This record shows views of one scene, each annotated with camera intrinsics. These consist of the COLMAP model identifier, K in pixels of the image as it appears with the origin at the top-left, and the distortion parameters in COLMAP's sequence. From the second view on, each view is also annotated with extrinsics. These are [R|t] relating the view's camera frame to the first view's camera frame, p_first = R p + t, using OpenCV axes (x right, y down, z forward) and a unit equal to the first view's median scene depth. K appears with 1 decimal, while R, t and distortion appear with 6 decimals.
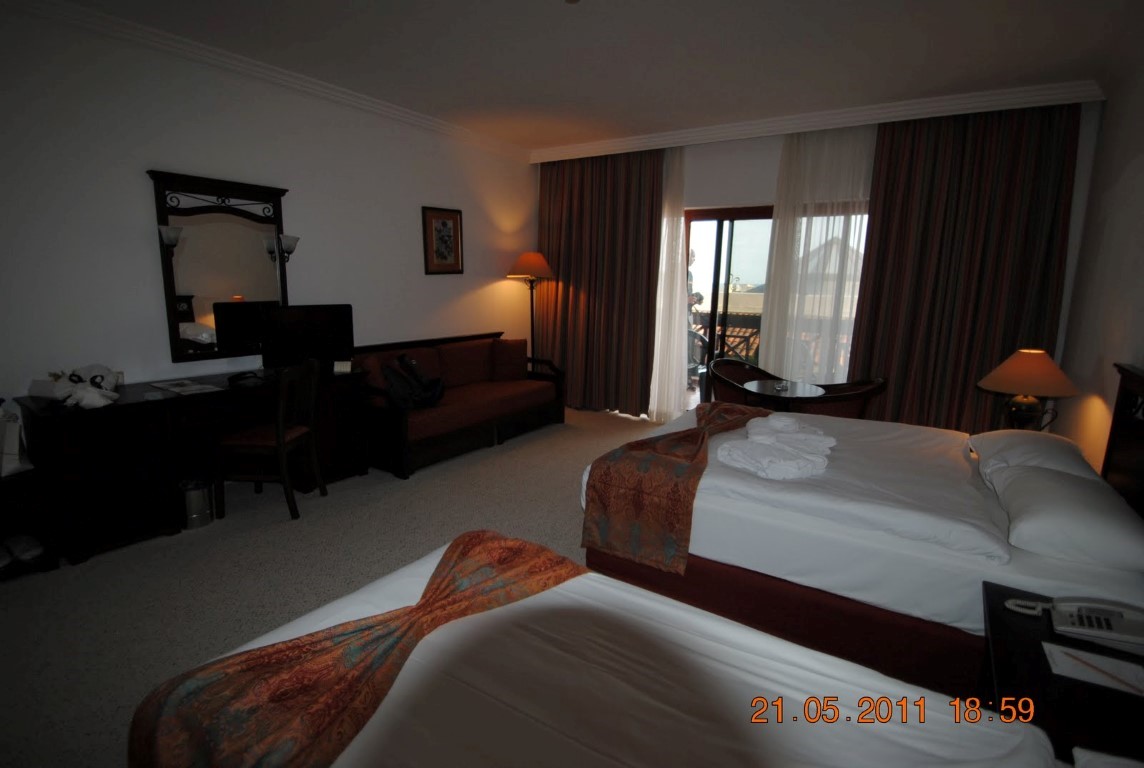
lens RADIAL K [[574.0, 0, 570.2], [0, 574.0, 393.3], [0, 0, 1]] dist [-0.003261, -0.004697]
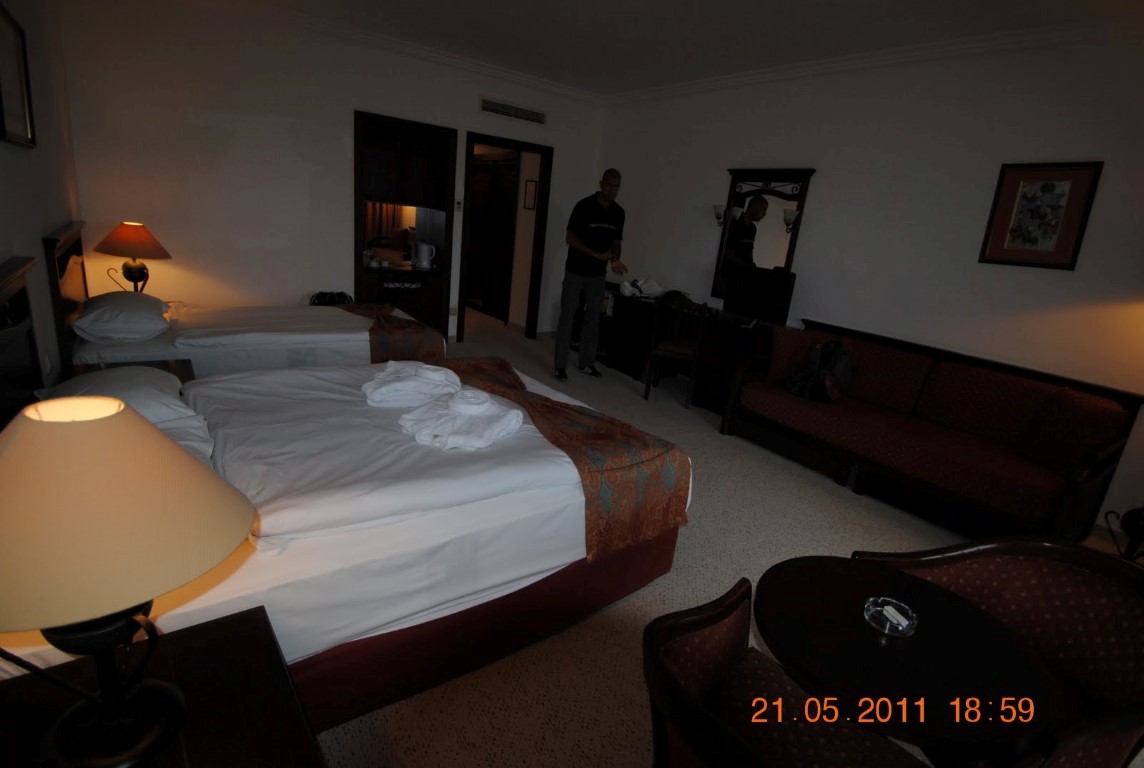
lens RADIAL K [[574.0, 0, 571.7], [0, 574.0, 381.3], [0, 0, 1]] dist [-0.003261, -0.004697]
pose [[-0.365695, 0.201426, -0.908677, 0.622824], [-0.288320, 0.903760, 0.316370, -0.158730], [0.884951, 0.377684, -0.272426, 0.833589]]
